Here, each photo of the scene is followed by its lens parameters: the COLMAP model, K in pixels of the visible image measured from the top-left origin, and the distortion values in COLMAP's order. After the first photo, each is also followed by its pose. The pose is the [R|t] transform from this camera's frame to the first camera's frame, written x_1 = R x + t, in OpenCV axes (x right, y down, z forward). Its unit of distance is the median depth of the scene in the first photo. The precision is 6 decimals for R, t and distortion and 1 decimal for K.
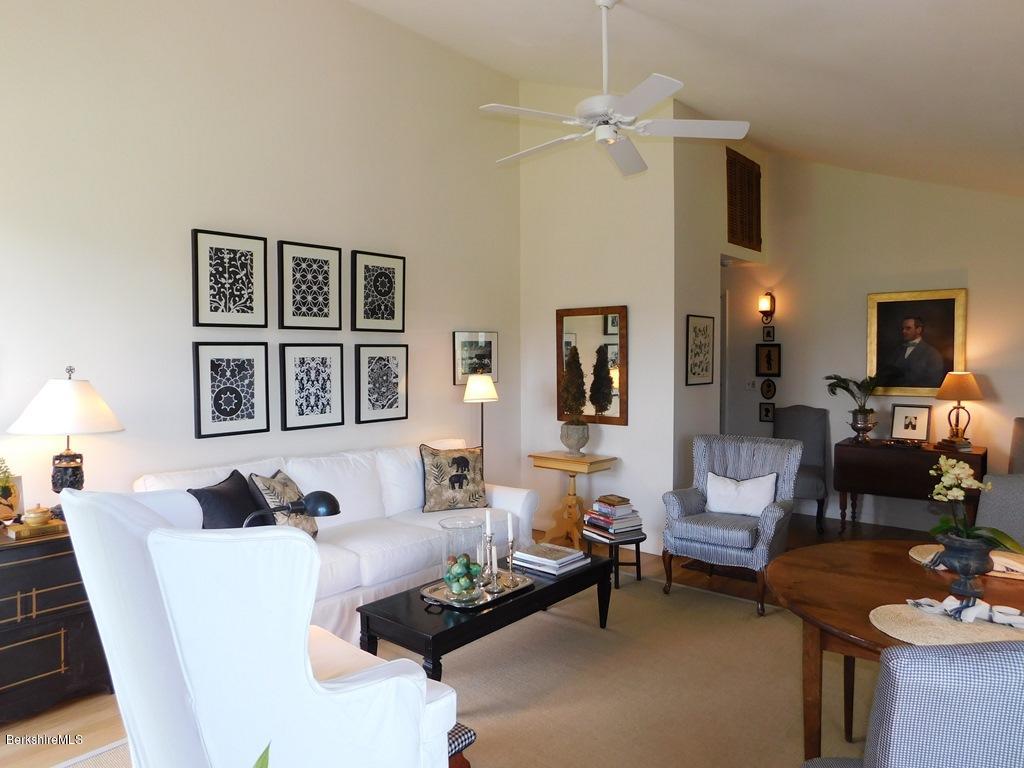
lens RADIAL K [[669.5, 0, 512.0], [0, 669.5, 384.0], [0, 0, 1]] dist [-0.047796, 0.001416]
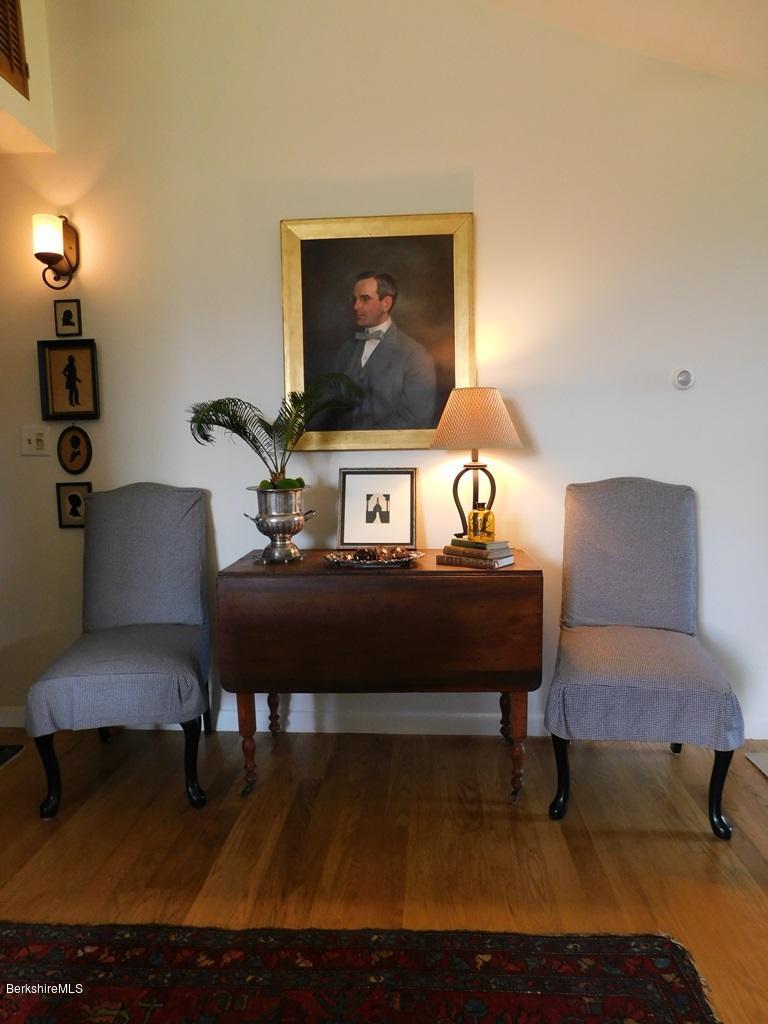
lens RADIAL K [[681.6, 0, 384.0], [0, 681.6, 512.0], [0, 0, 1]] dist [0.001454, 0.000811]
pose [[0.804304, -0.054758, 0.591690, 0.329065], [0.038001, 0.998447, 0.040745, 0.042559], [-0.593002, -0.010287, 0.805135, 0.615972]]
